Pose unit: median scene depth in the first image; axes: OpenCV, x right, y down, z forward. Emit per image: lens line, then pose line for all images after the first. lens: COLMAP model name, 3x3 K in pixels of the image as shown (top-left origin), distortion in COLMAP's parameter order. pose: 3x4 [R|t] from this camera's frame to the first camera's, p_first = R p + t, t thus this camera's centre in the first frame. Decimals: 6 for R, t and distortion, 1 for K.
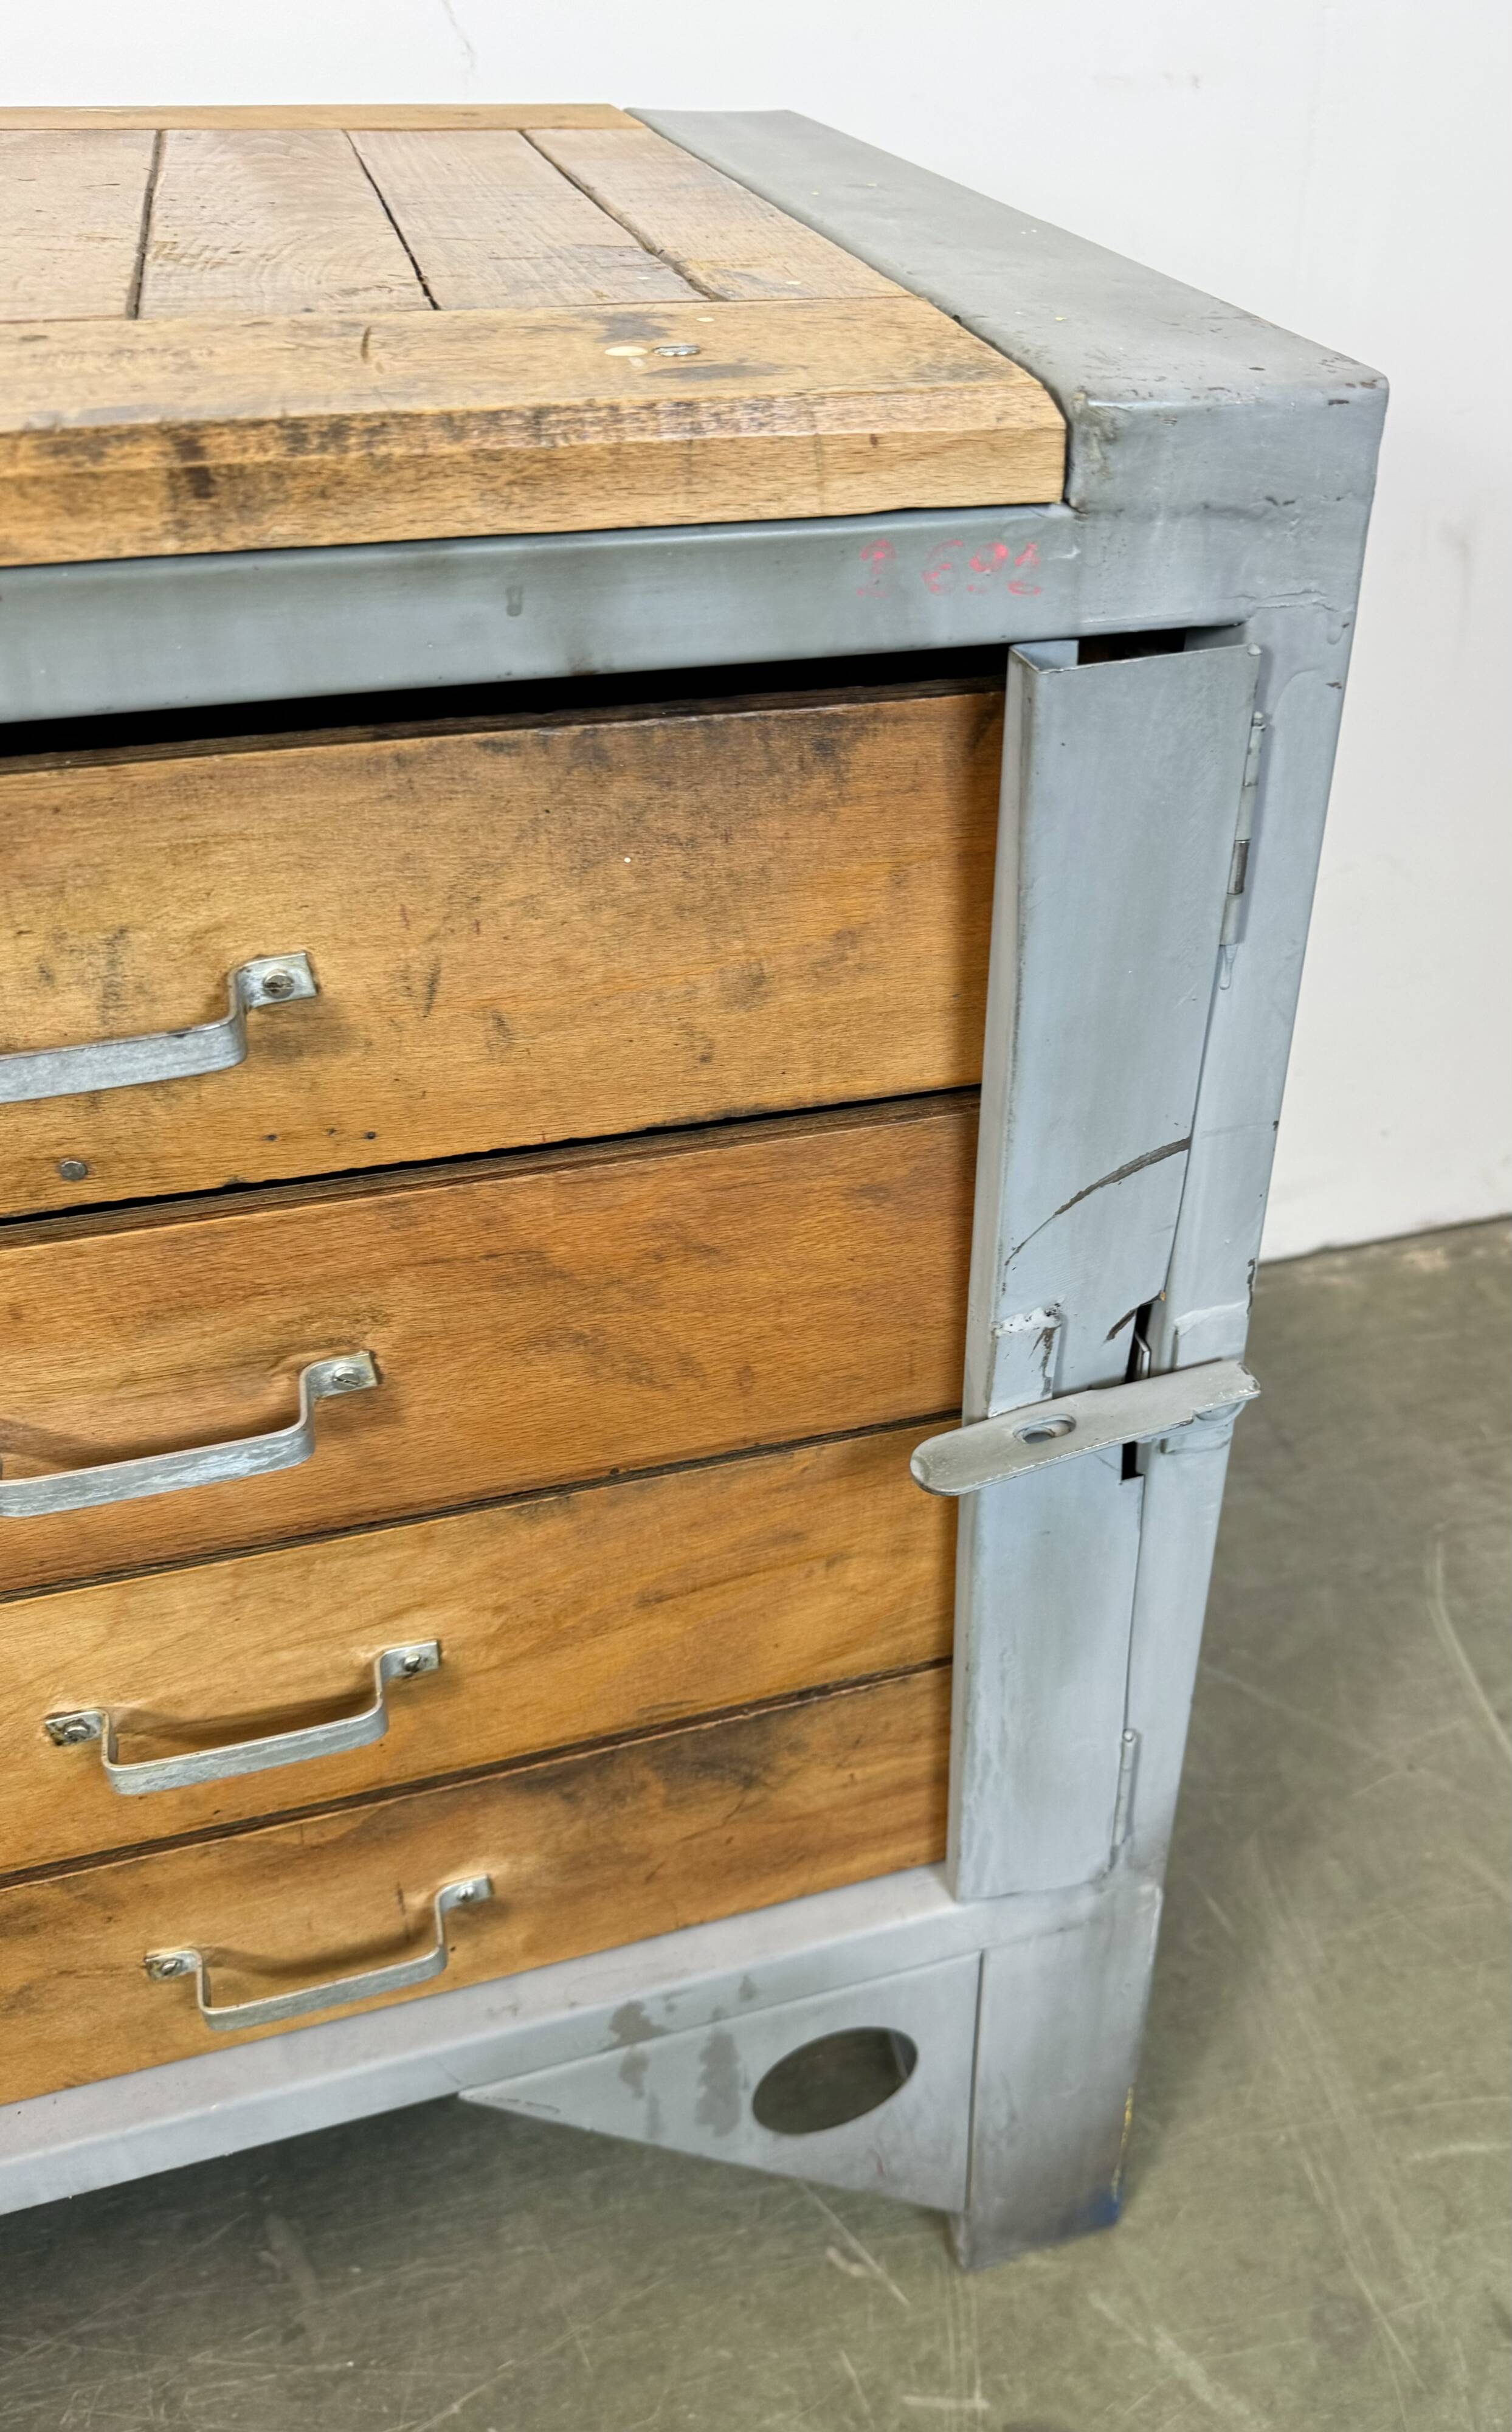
lens RADIAL K [[1889.1, 0, 964.1], [0, 1889.1, 1290.5], [0, 0, 1]] dist [0.110724, -0.209057]
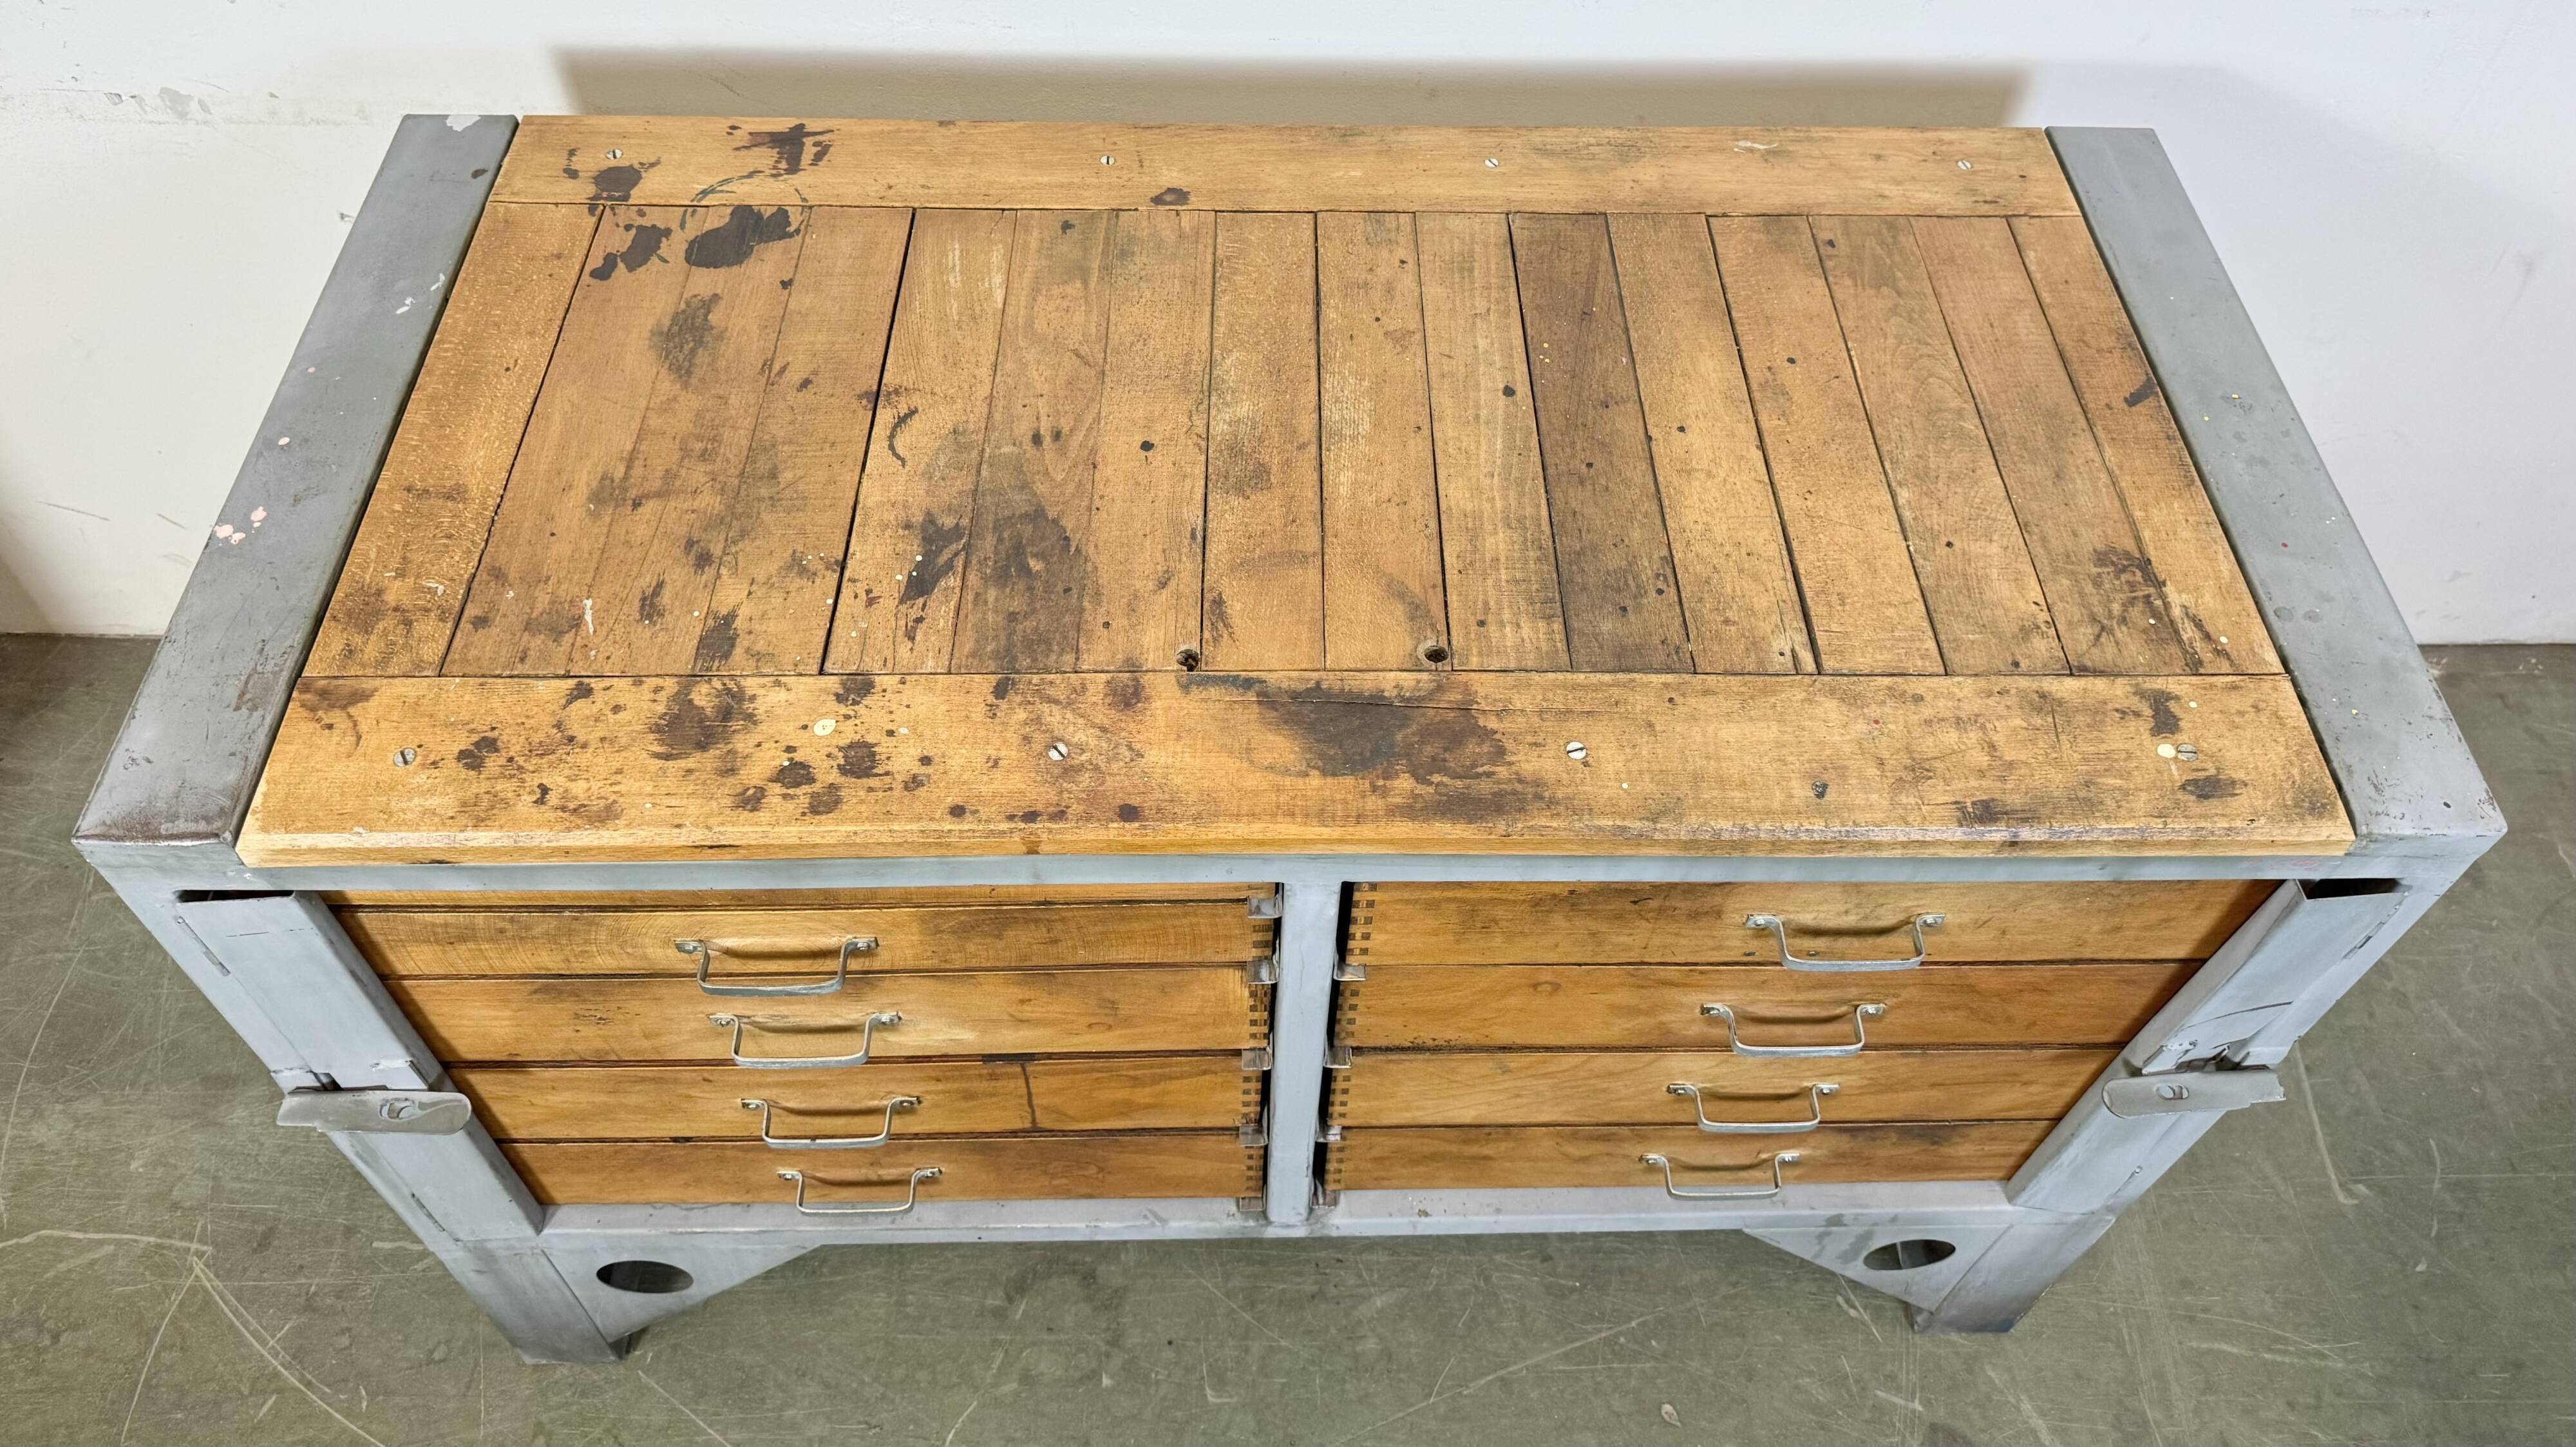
lens RADIAL K [[1857.3, 0, 1296.0], [0, 1857.3, 487.0], [0, 0, 1]] dist [0.122727, -0.219437]
pose [[0.958074, 0.216052, -0.188190, -0.663852], [-0.173171, 0.959912, 0.220412, -0.894574], [0.228266, -0.178582, 0.957080, -1.130255]]
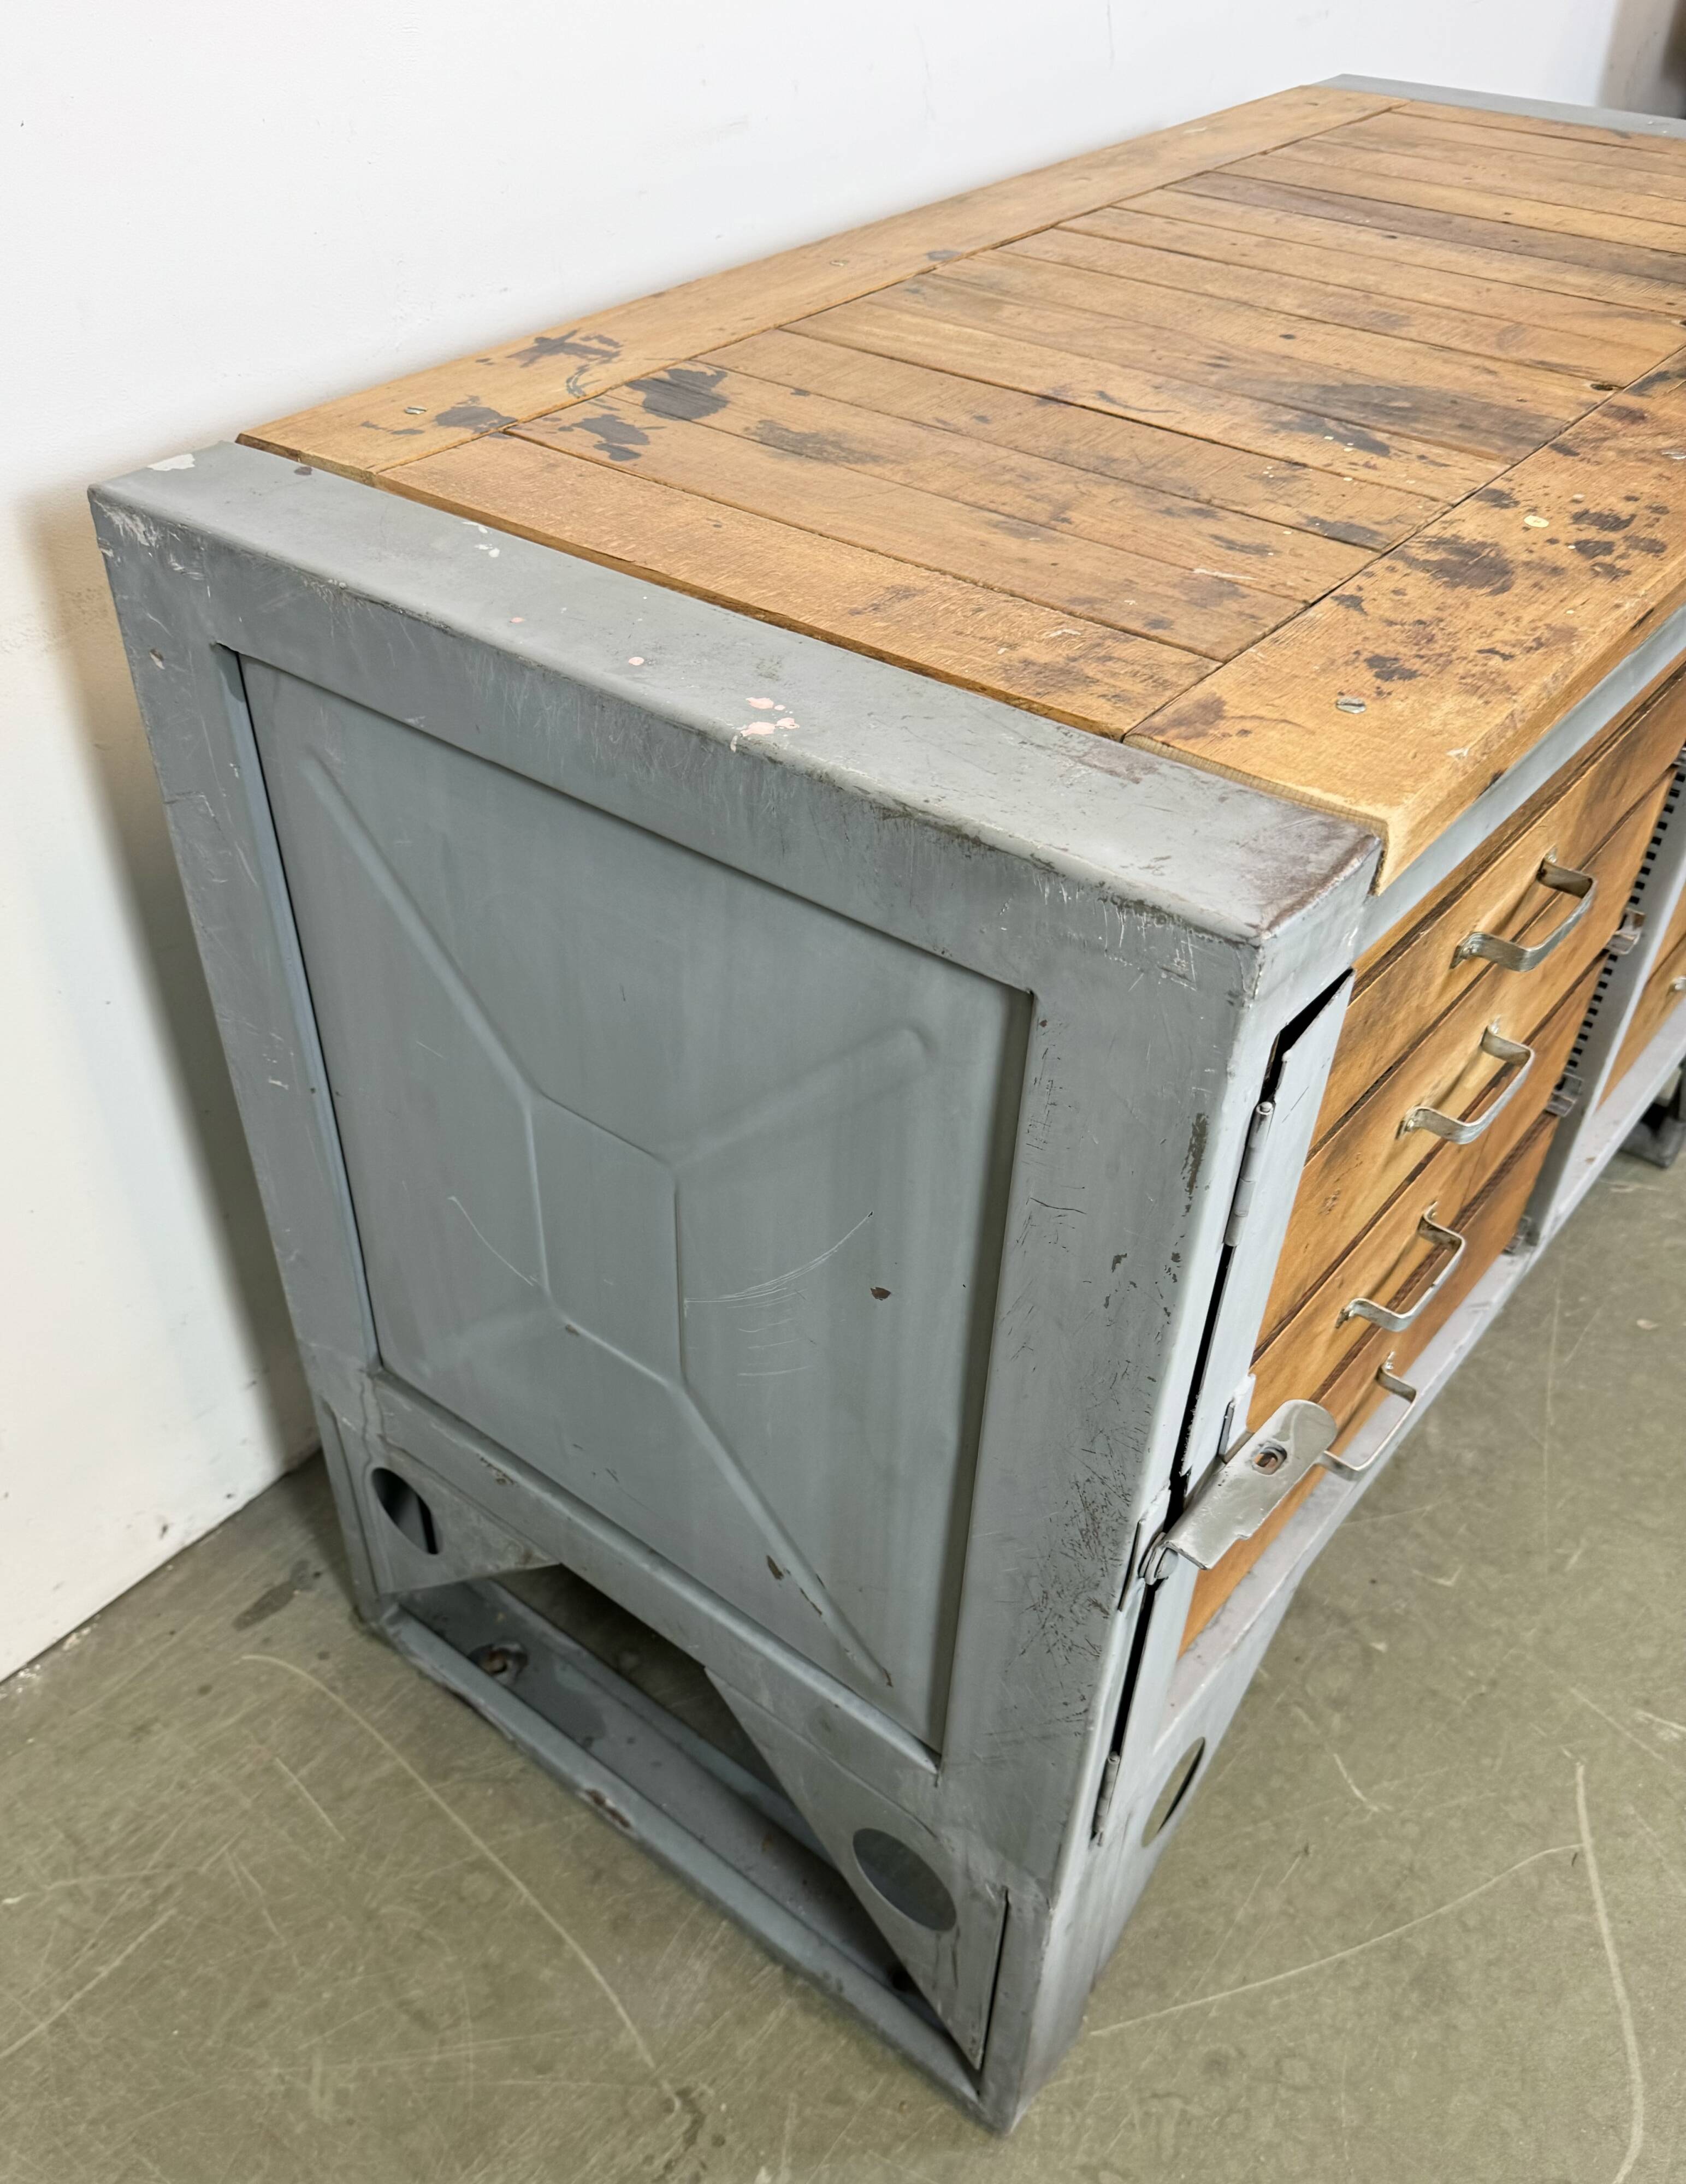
lens RADIAL K [[1800.3, 0, 752.9], [0, 1800.3, 1230.9], [0, 0, 1]] dist [0.063692, -0.105903]
pose [[0.843166, -0.377874, 0.382468, -2.654834], [0.339069, 0.925788, 0.167178, -0.122650], [-0.417257, -0.011276, 0.908719, -0.569187]]
